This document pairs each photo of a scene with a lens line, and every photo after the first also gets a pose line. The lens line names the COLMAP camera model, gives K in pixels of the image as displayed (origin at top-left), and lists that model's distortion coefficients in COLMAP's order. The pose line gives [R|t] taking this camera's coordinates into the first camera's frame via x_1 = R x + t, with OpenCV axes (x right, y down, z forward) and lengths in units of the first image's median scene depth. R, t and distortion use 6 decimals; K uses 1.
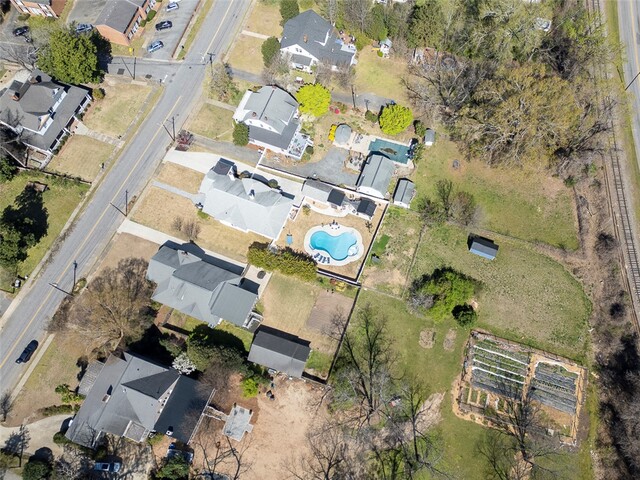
lens RADIAL K [[439.3, 0, 320.0], [0, 439.3, 240.0], [0, 0, 1]] dist [0.082631, -0.067716]
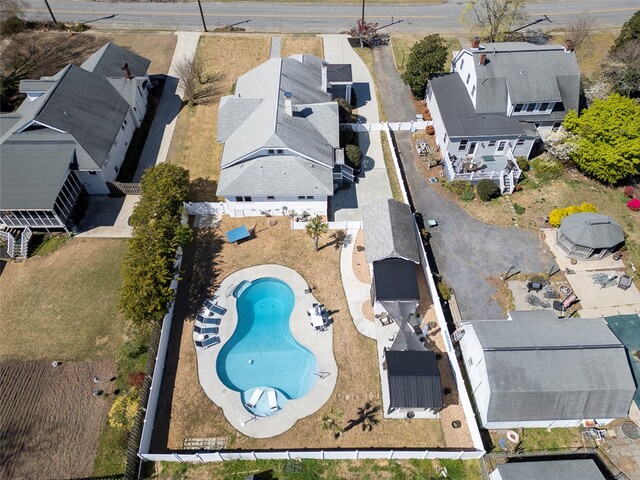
lens RADIAL K [[439.3, 0, 320.0], [0, 439.3, 240.0], [0, 0, 1]] dist [0.082631, -0.067716]
pose [[0.398511, 0.742408, -0.538535, 0.180902], [-0.868300, 0.494491, 0.039157, -0.079724], [0.295371, 0.452005, 0.841693, 0.737688]]
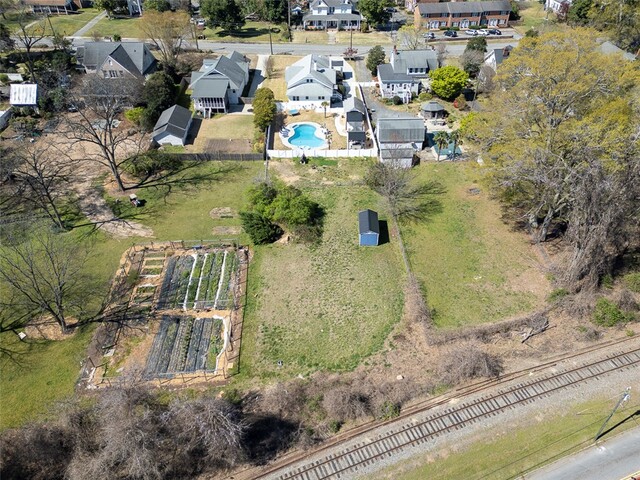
lens RADIAL K [[439.3, 0, 320.0], [0, 439.3, 240.0], [0, 0, 1]] dist [0.082631, -0.067716]
pose [[0.368183, 0.645806, -0.668861, 0.819141], [-0.879207, 0.475806, -0.024565, 0.111768], [0.302384, 0.597112, 0.742981, 0.496448]]
